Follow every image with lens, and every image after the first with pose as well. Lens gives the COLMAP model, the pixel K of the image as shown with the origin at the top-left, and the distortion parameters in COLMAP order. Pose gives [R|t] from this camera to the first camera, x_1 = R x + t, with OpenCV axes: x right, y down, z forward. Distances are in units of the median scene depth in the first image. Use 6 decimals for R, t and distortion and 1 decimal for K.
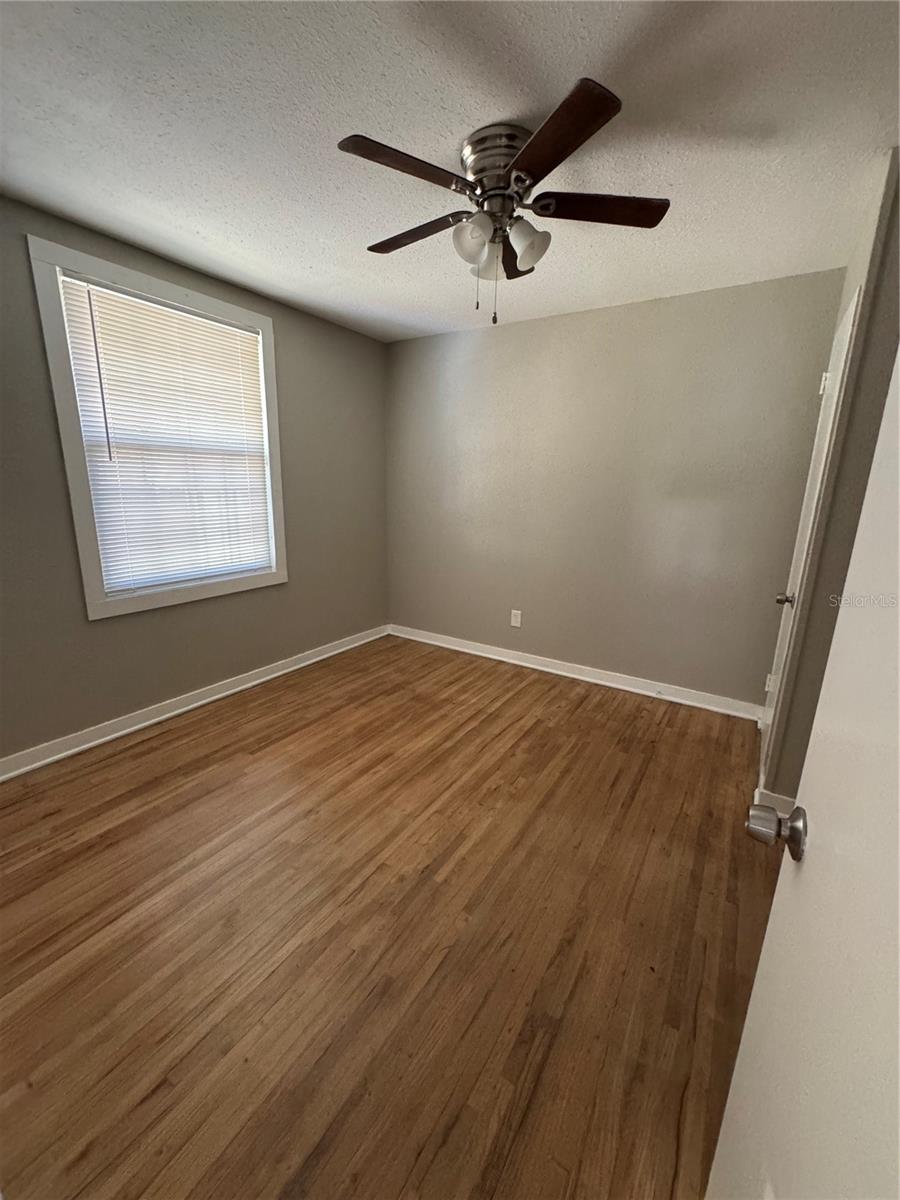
lens RADIAL K [[479.4, 0, 451.6], [0, 479.4, 598.4], [0, 0, 1]] dist [0.004587, 0.001011]
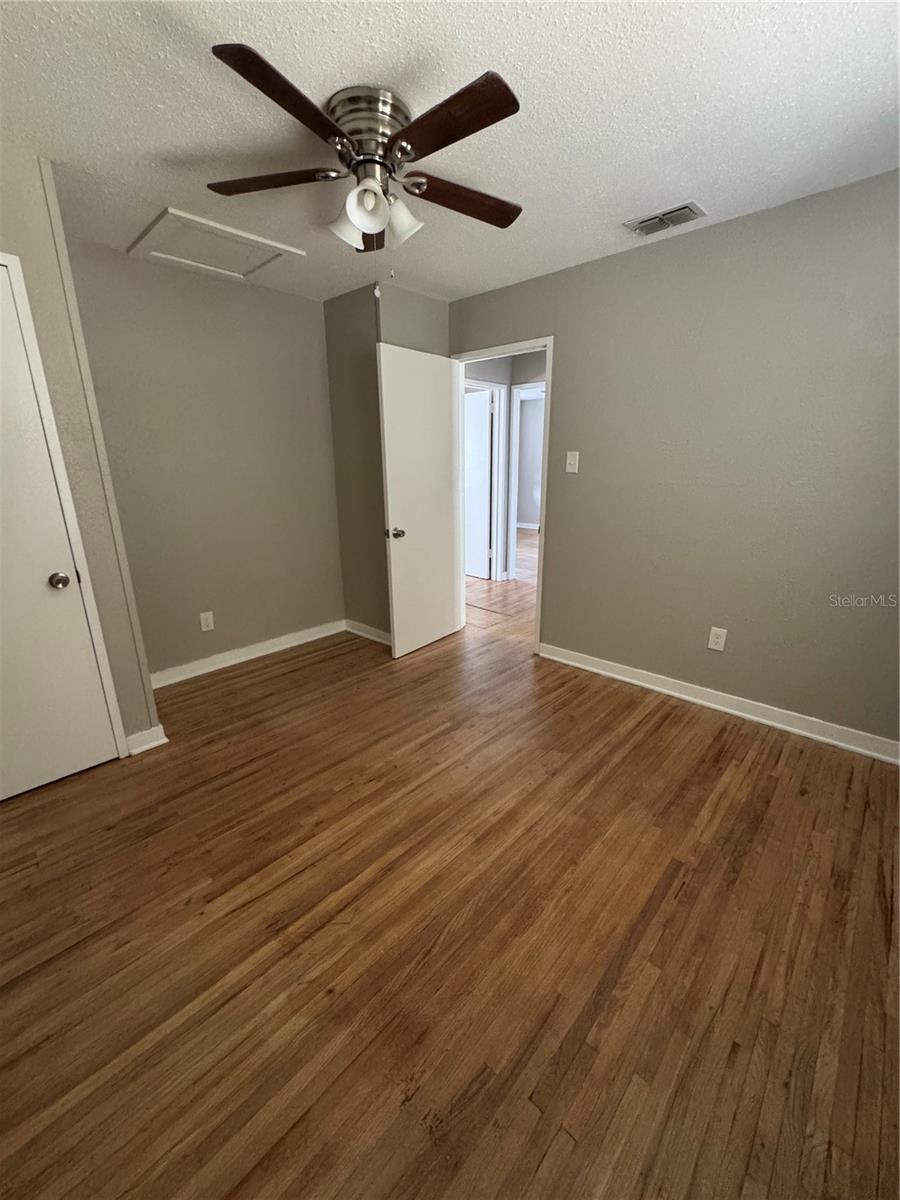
lens RADIAL K [[479.4, 0, 451.1], [0, 479.4, 598.7], [0, 0, 1]] dist [0.004587, 0.001011]
pose [[-0.982931, -0.068609, 0.170701, -0.175983], [0.026479, 0.865439, 0.500314, -0.343746], [-0.182057, 0.496294, -0.848851, 1.374052]]
